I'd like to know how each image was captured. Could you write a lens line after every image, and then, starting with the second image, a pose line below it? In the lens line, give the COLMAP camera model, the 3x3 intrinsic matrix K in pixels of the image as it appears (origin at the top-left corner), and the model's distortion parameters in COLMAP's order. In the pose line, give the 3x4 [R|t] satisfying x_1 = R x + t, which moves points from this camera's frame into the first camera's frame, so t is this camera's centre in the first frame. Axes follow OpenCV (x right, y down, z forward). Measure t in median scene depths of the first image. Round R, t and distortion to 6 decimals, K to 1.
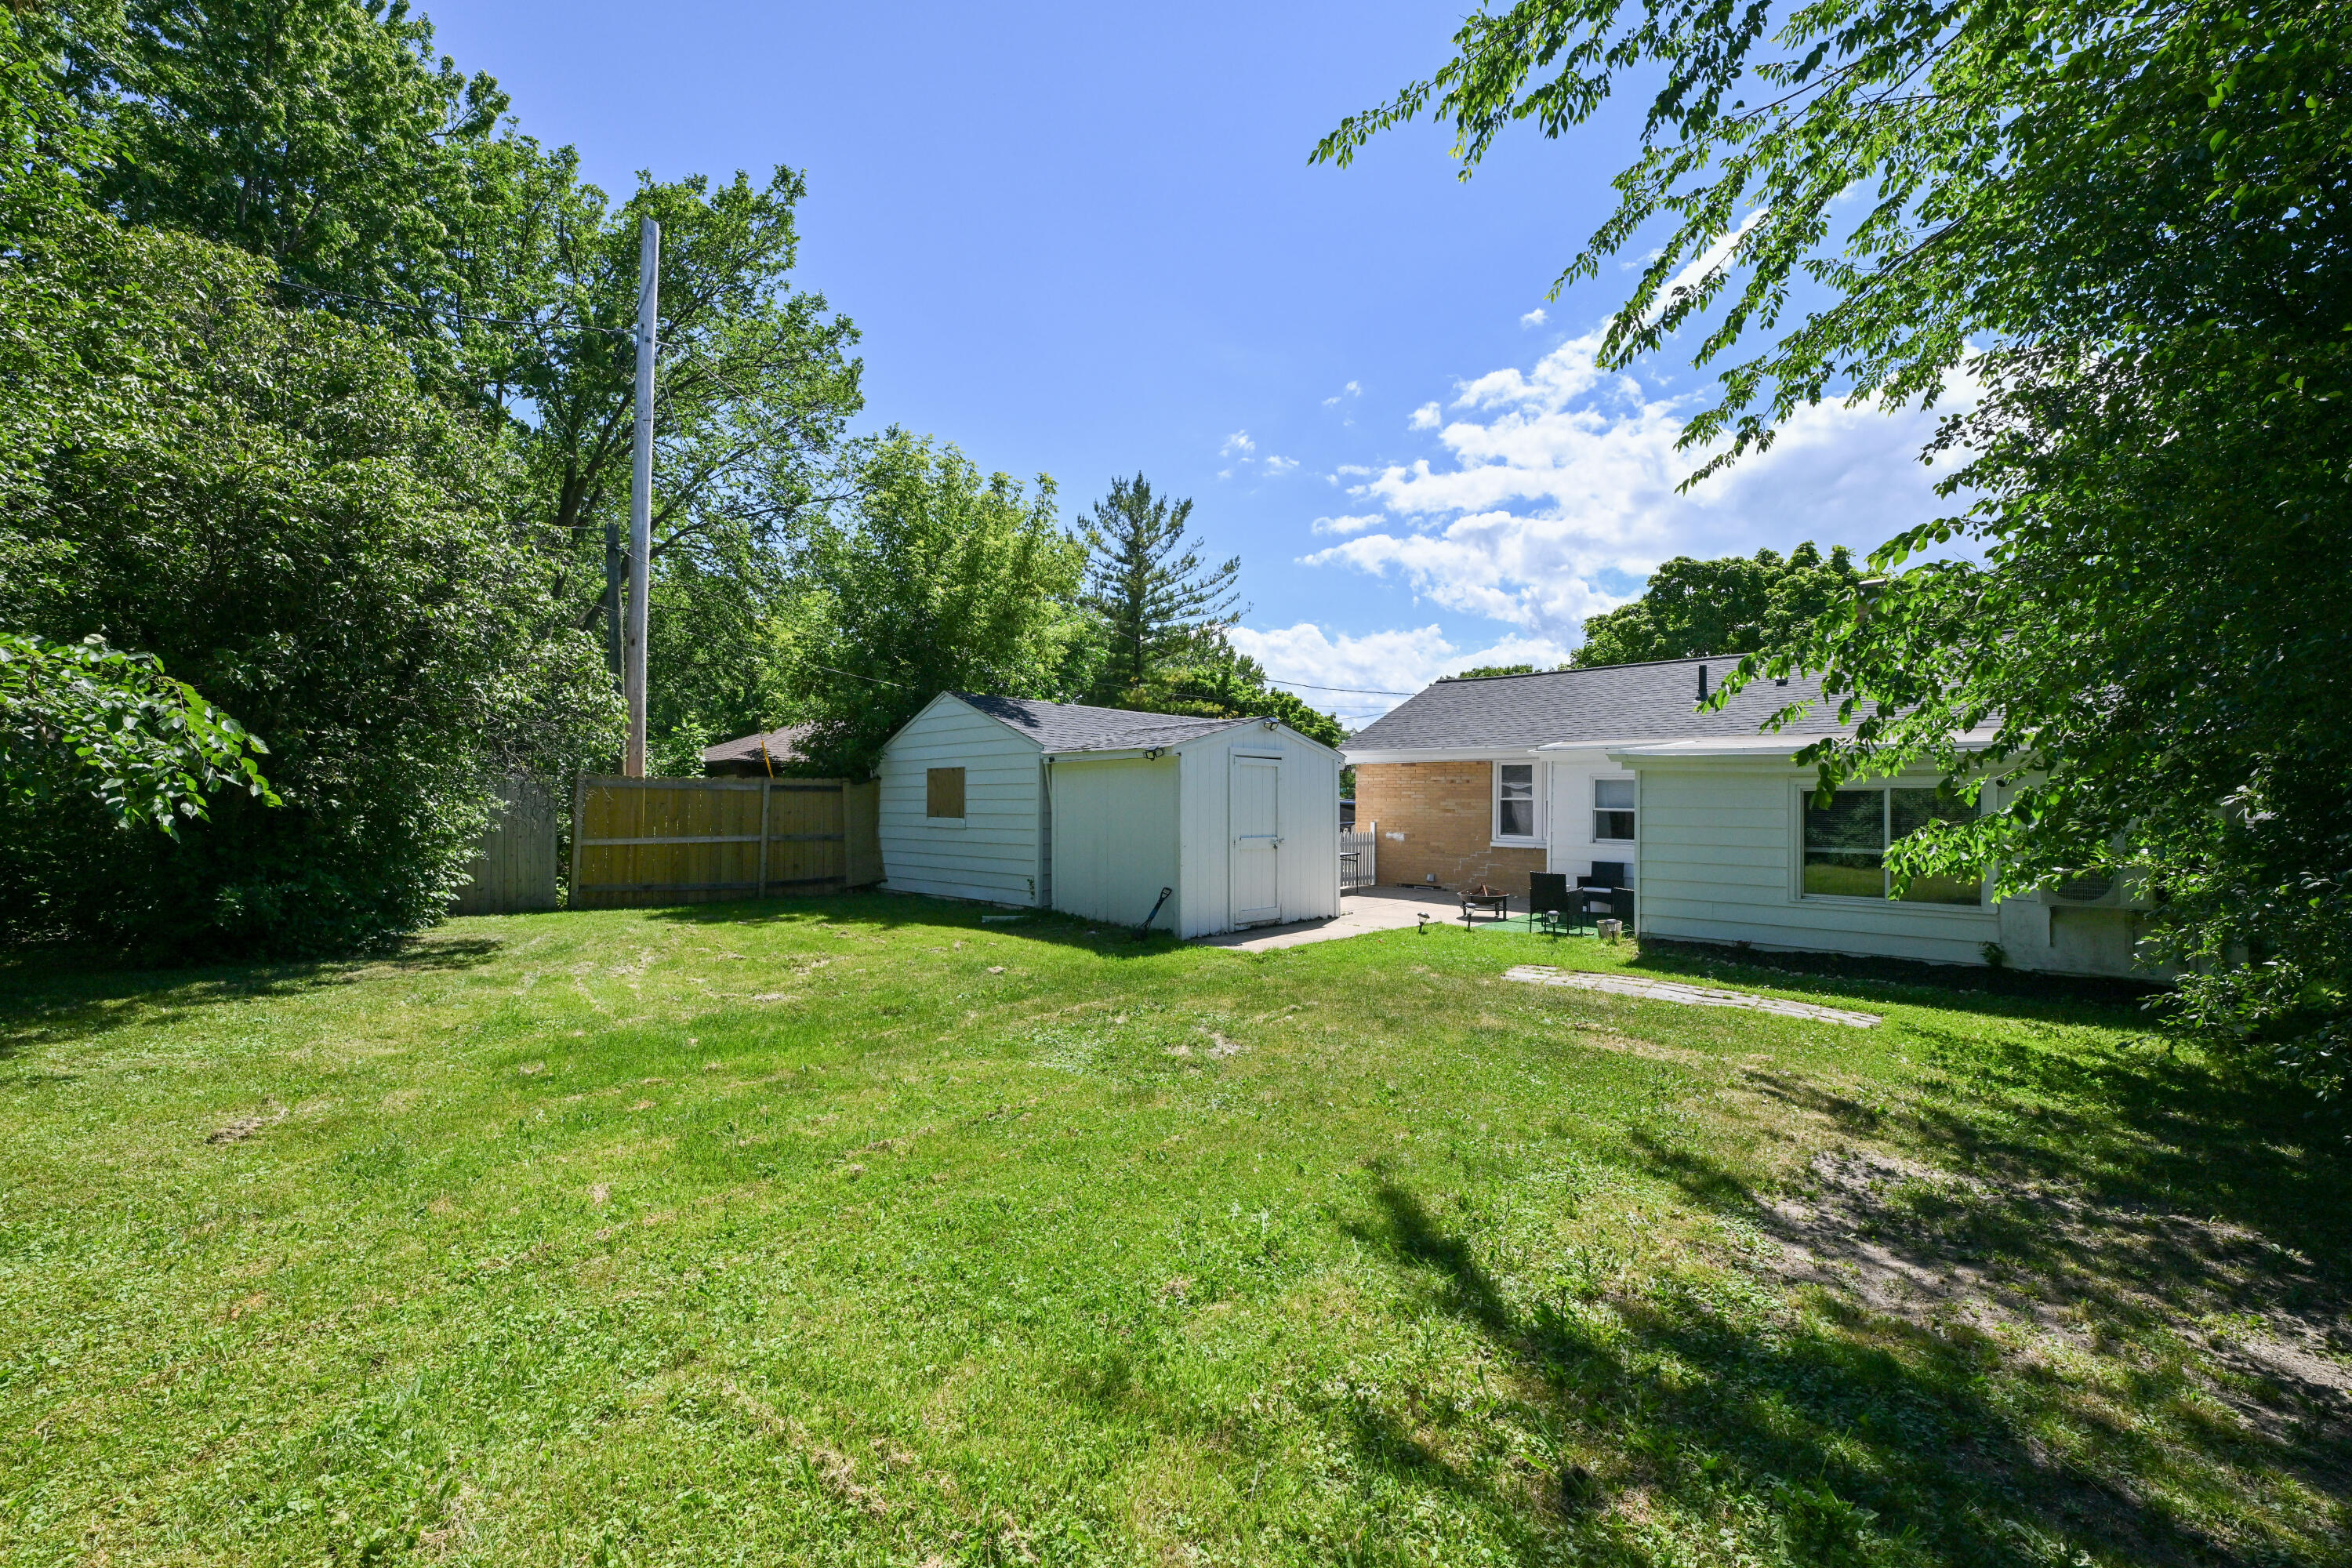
lens RADIAL K [[923.1, 0, 1176.0], [0, 923.1, 784.0], [0, 0, 1]] dist [-0.000118, -0.000002]
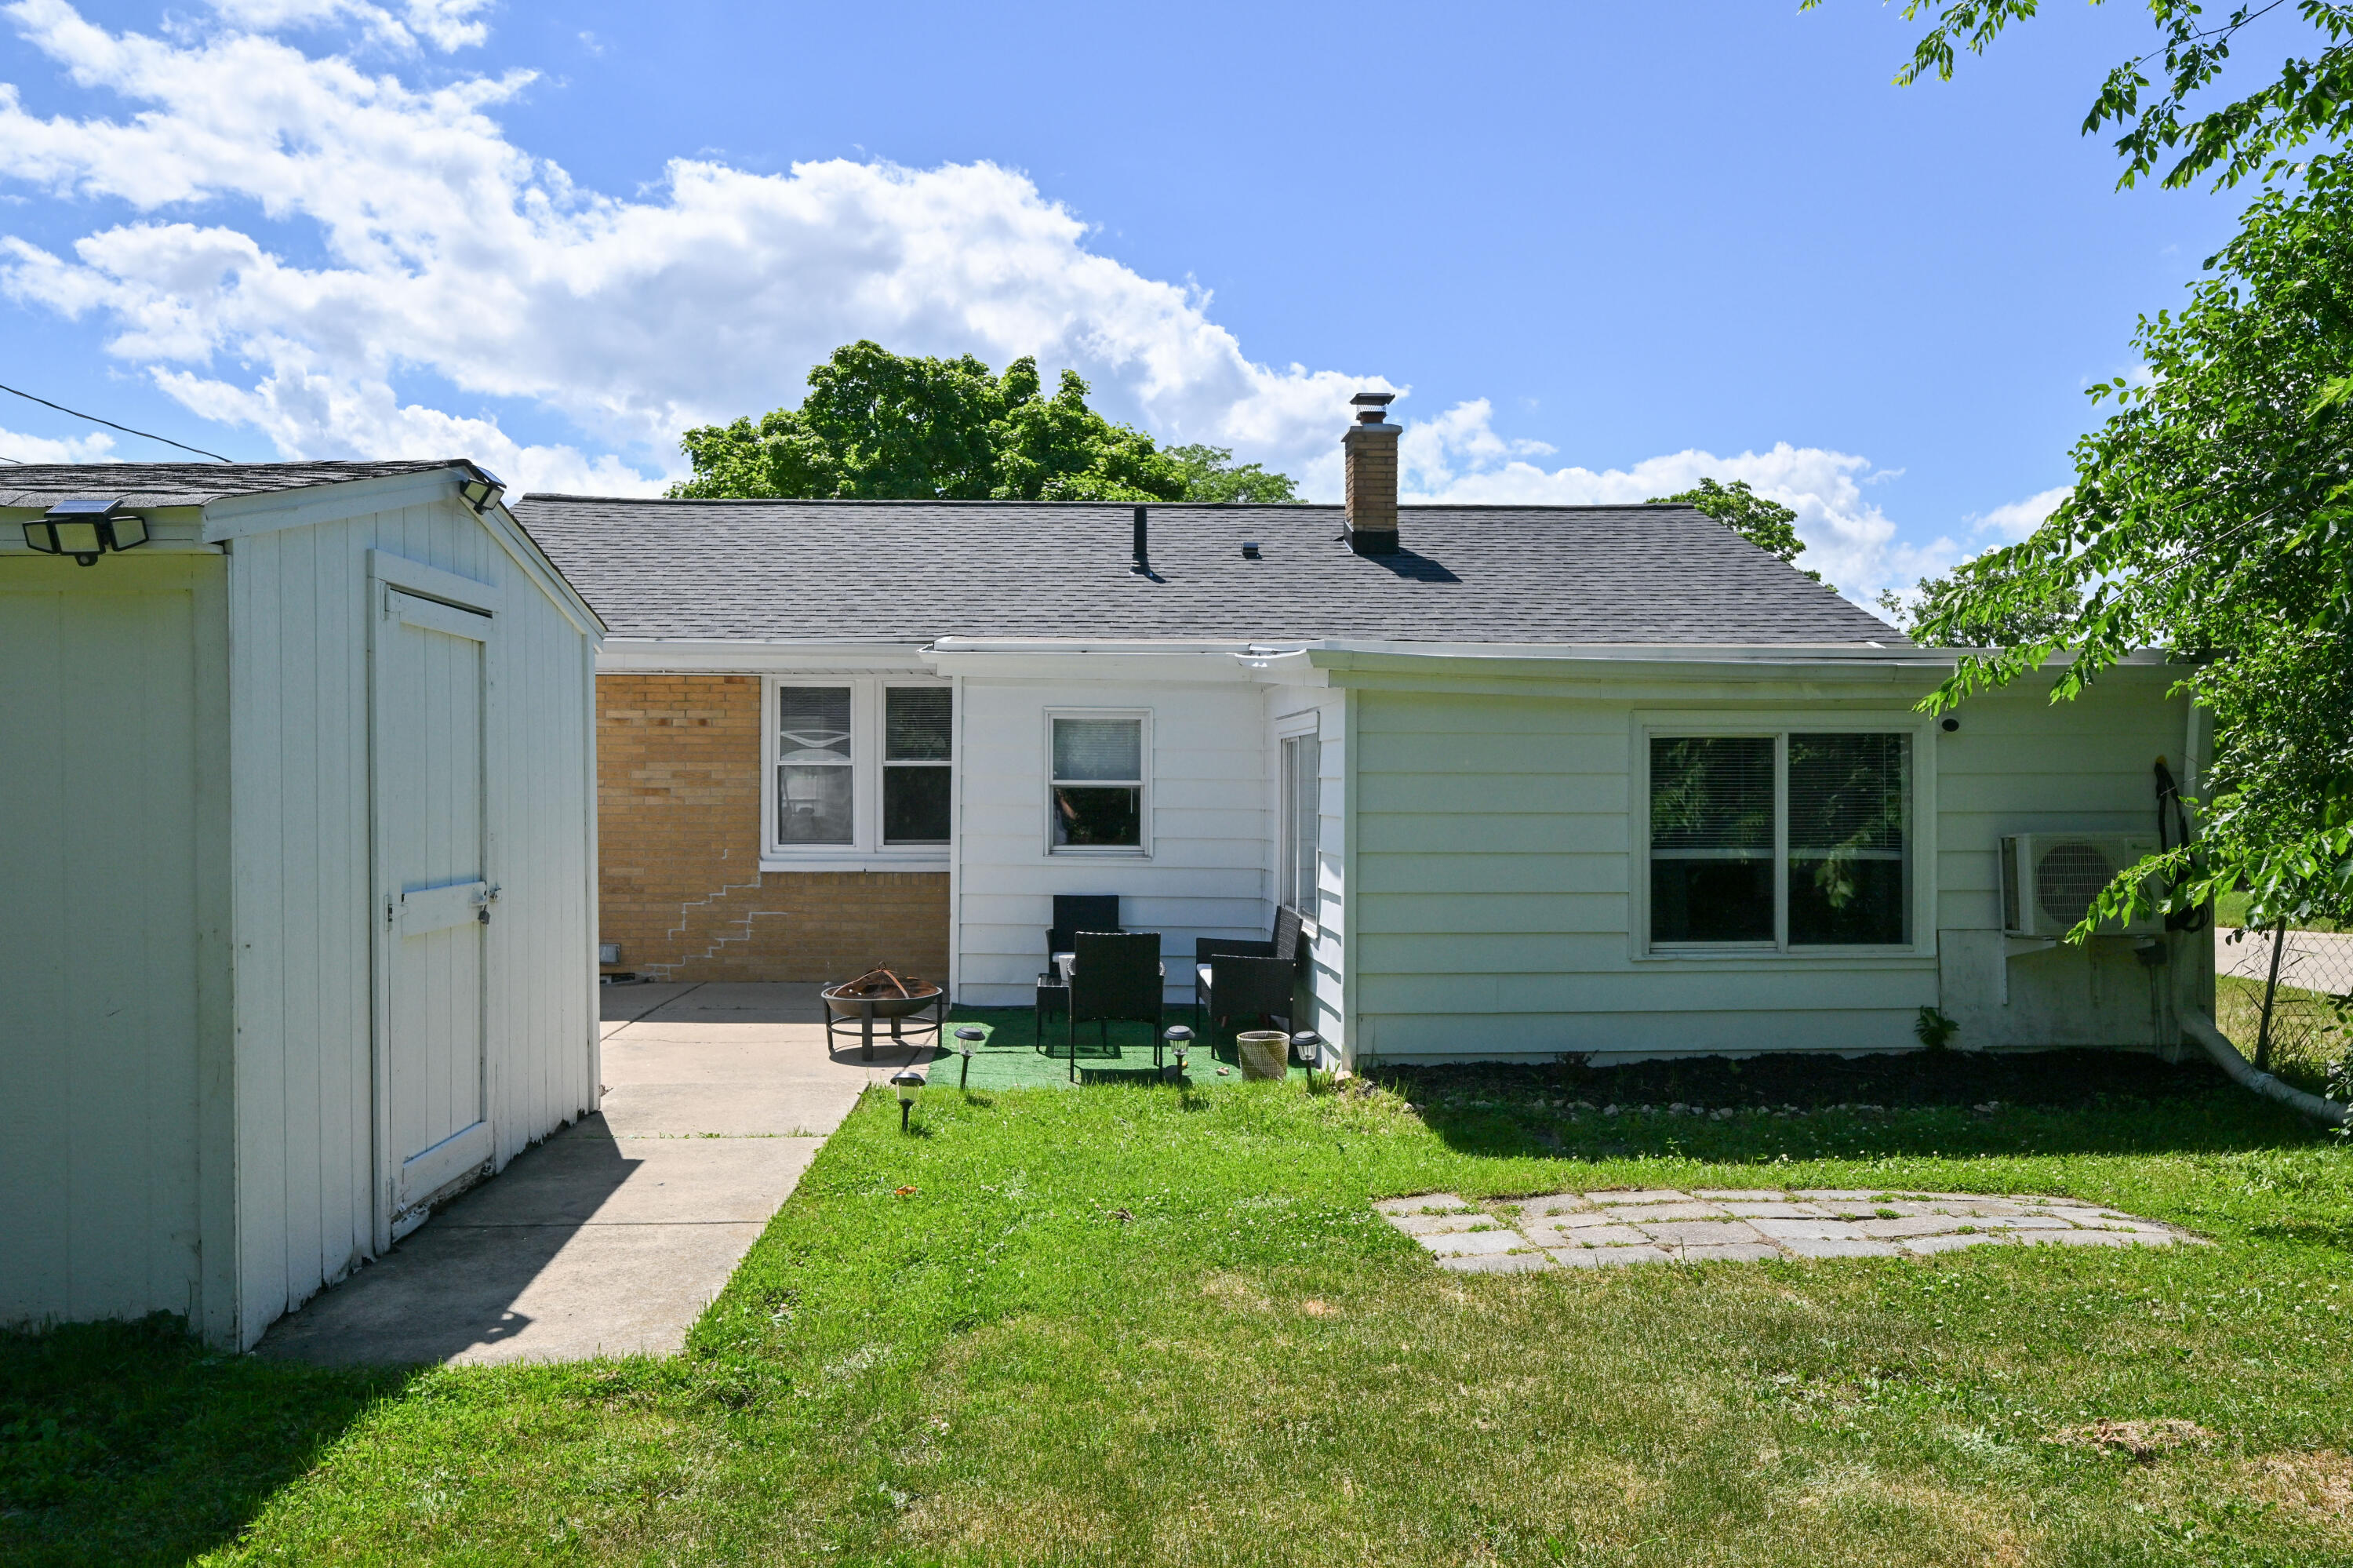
lens RADIAL K [[1609.9, 0, 1176.5], [0, 1609.9, 784.0], [0, 0, 1]] dist [-0.003327, -0.002443]
pose [[0.692054, -0.008697, 0.721793, -0.072164], [-0.007687, 0.999782, 0.019417, 0.009718], [-0.721805, -0.018986, 0.691836, 0.328489]]
